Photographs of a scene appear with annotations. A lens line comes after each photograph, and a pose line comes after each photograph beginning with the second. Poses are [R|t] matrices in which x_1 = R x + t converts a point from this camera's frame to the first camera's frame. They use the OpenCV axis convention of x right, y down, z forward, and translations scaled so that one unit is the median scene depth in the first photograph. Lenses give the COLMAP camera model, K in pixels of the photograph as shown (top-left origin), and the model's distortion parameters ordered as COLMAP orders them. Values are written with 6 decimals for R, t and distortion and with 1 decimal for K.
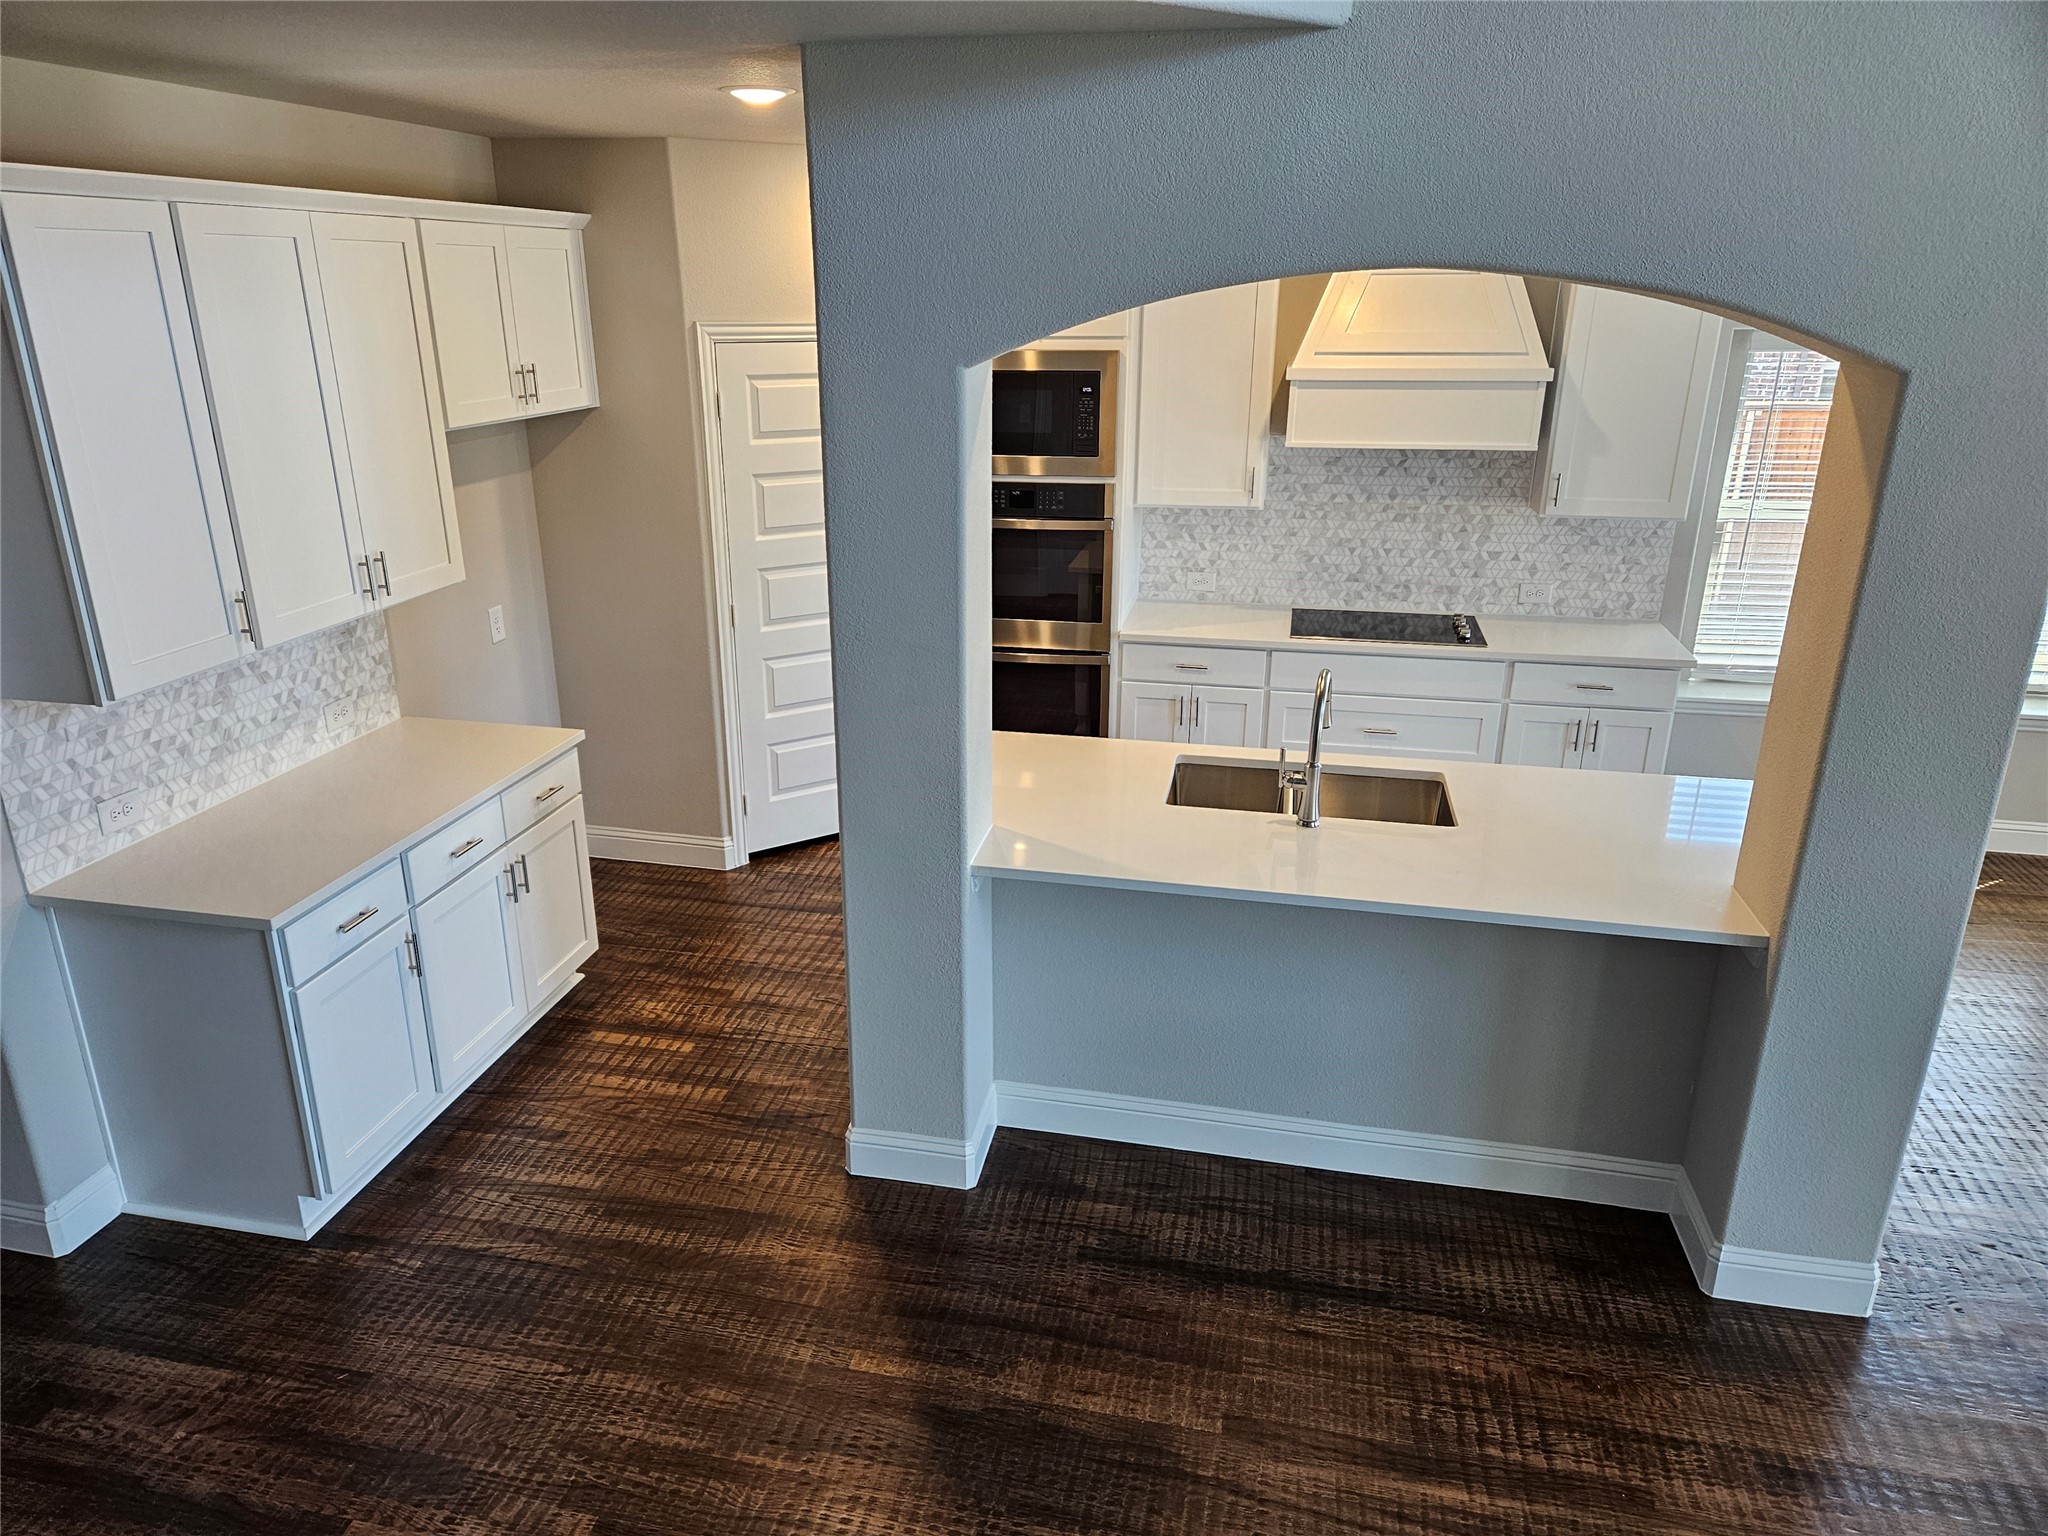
lens RADIAL K [[1359.0, 0, 975.7], [0, 1359.0, 762.9], [0, 0, 1]] dist [0.051472, -0.031174]
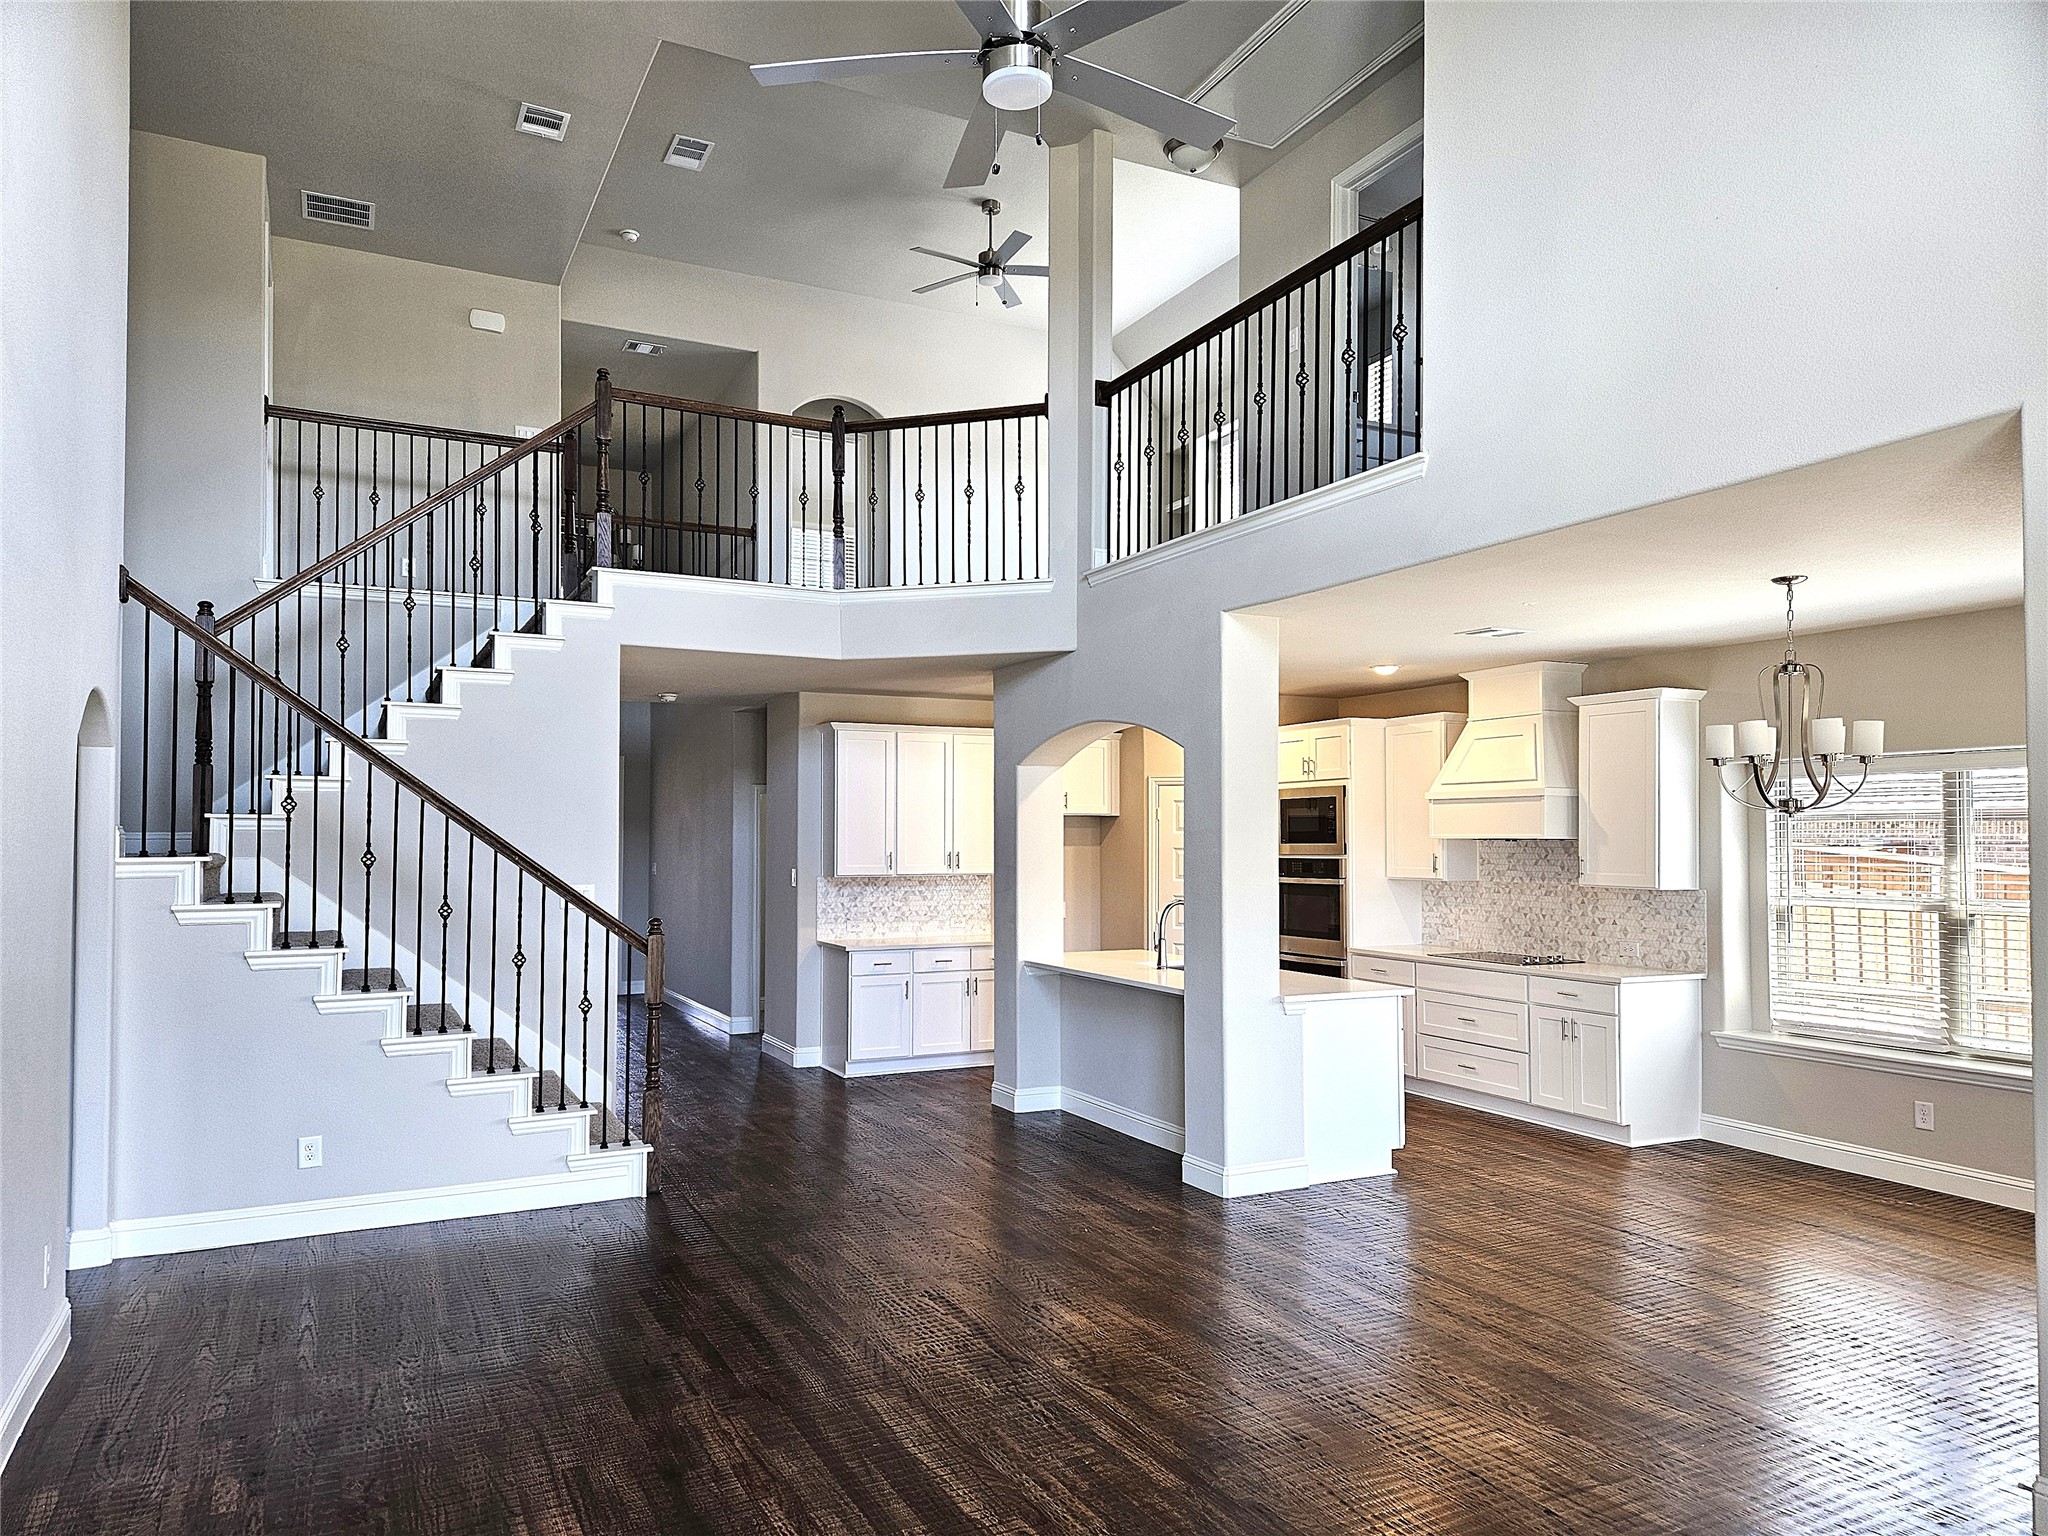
lens RADIAL K [[1402.3, 0, 1024.0], [0, 1402.3, 768.0], [0, 0, 1]] dist [0.056270, -0.002660]
pose [[0.626604, -0.038774, -0.778372, 1.159145], [-0.259200, 0.931535, -0.255064, 0.232468], [0.734971, 0.361578, 0.573654, -0.342759]]
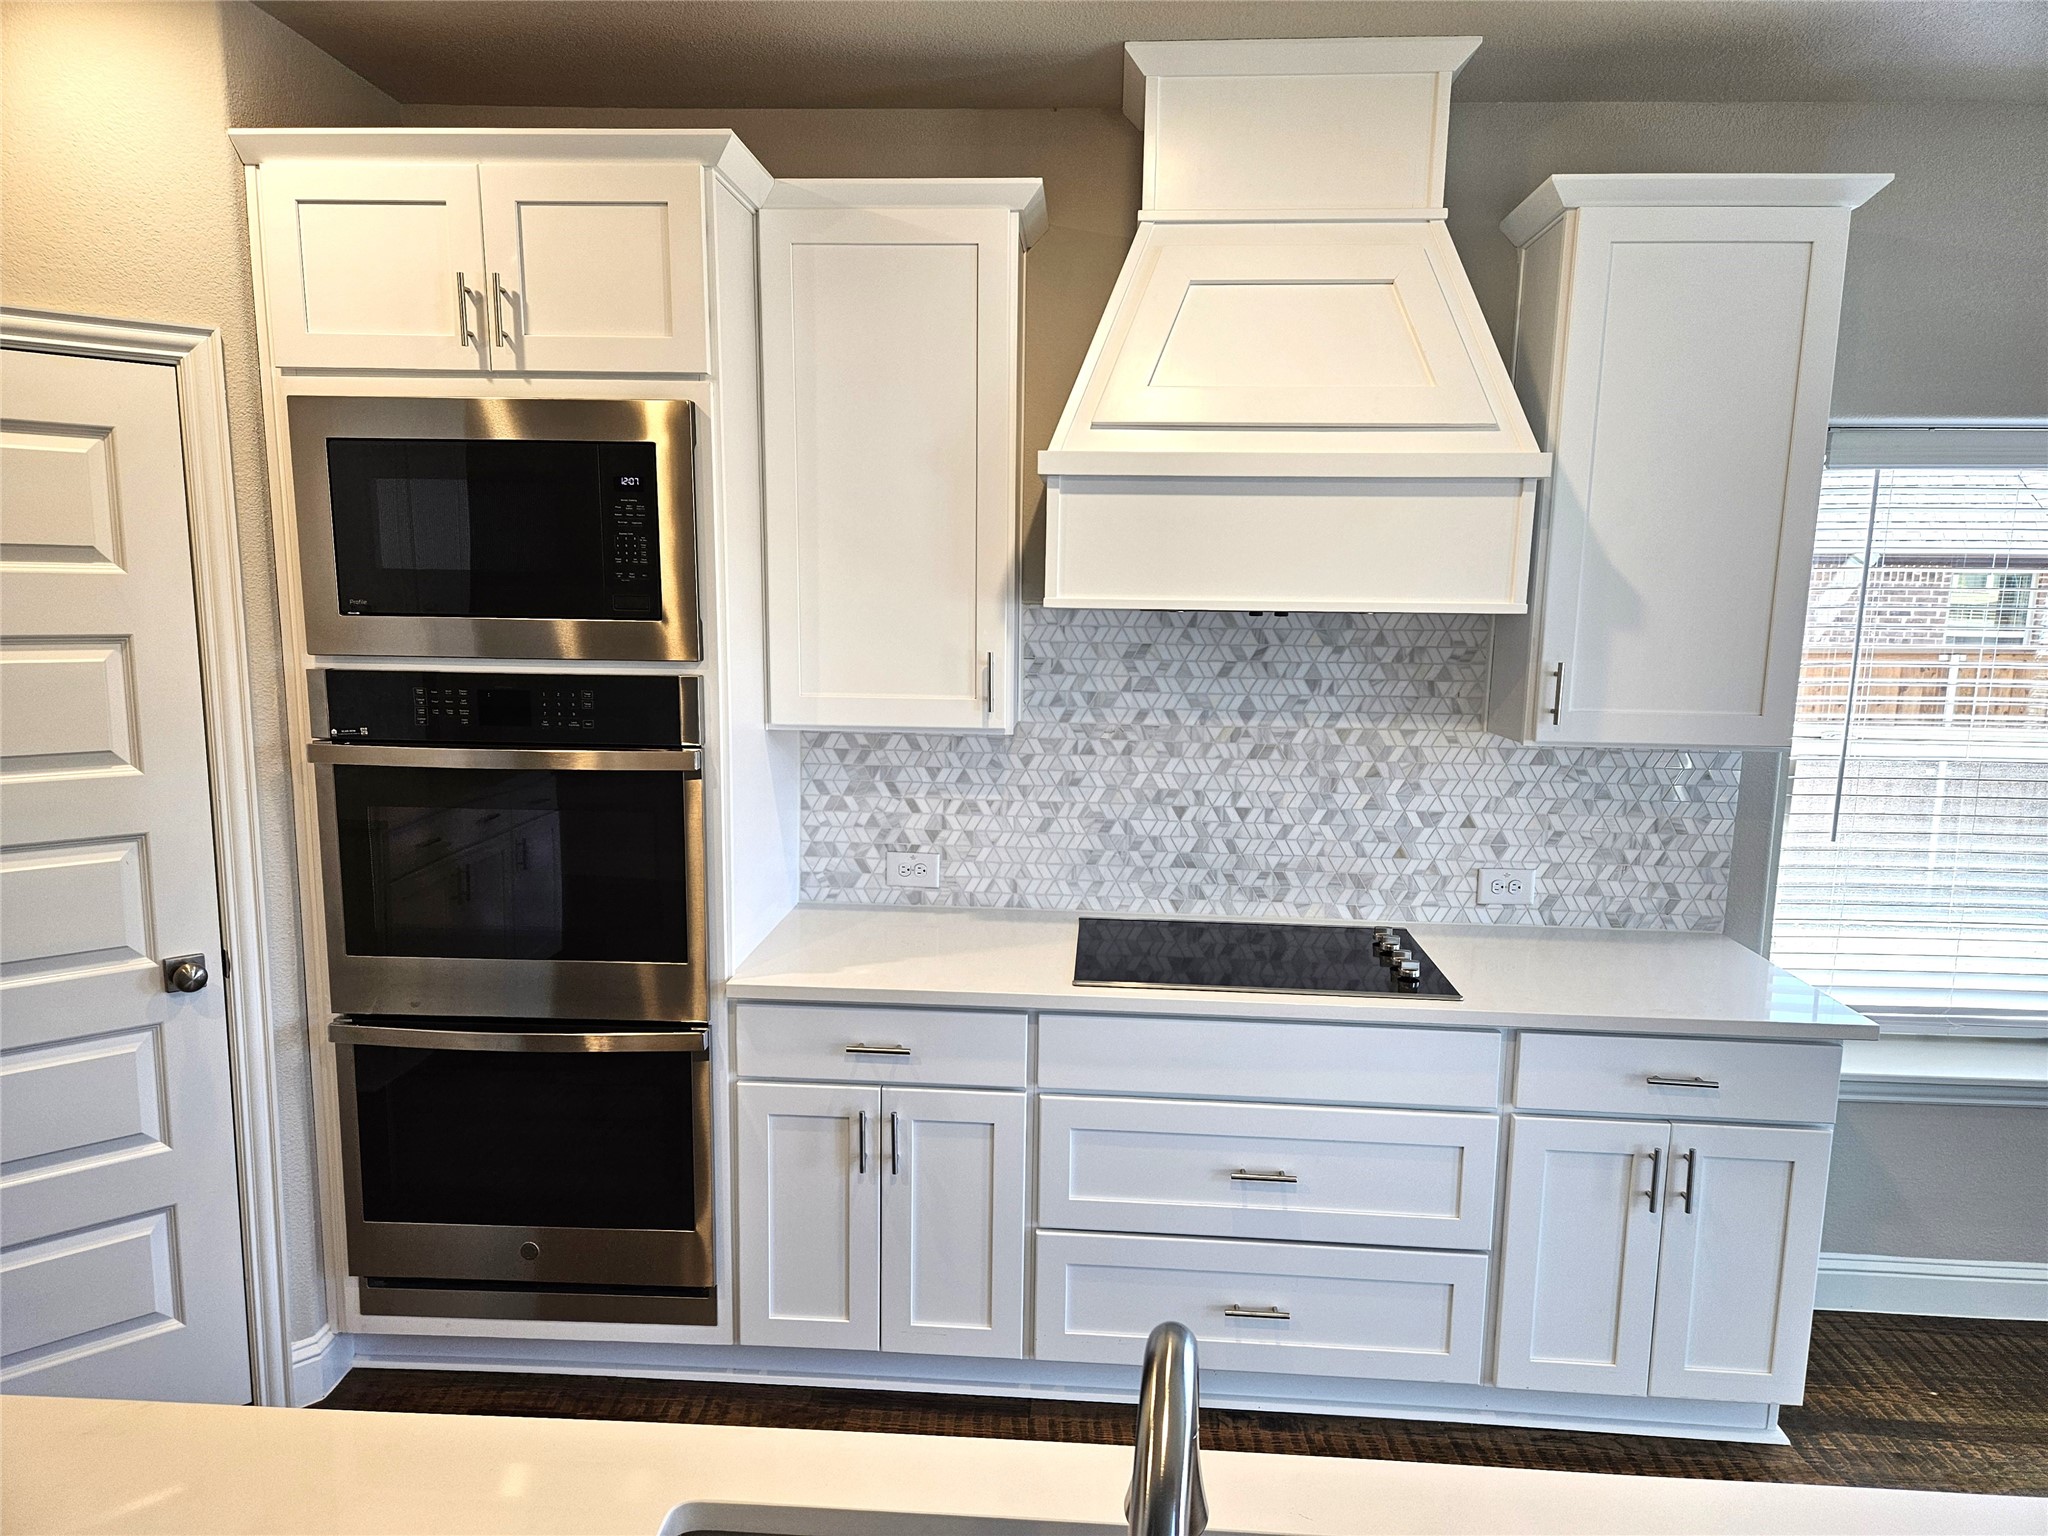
lens RADIAL K [[1359.0, 0, 975.7], [0, 1359.0, 762.9], [0, 0, 1]] dist [0.051472, -0.031174]
pose [[0.990871, -0.004405, 0.134744, 0.123184], [0.030886, 0.980301, -0.195082, -0.071993], [-0.131230, 0.197463, 0.971487, 0.486100]]
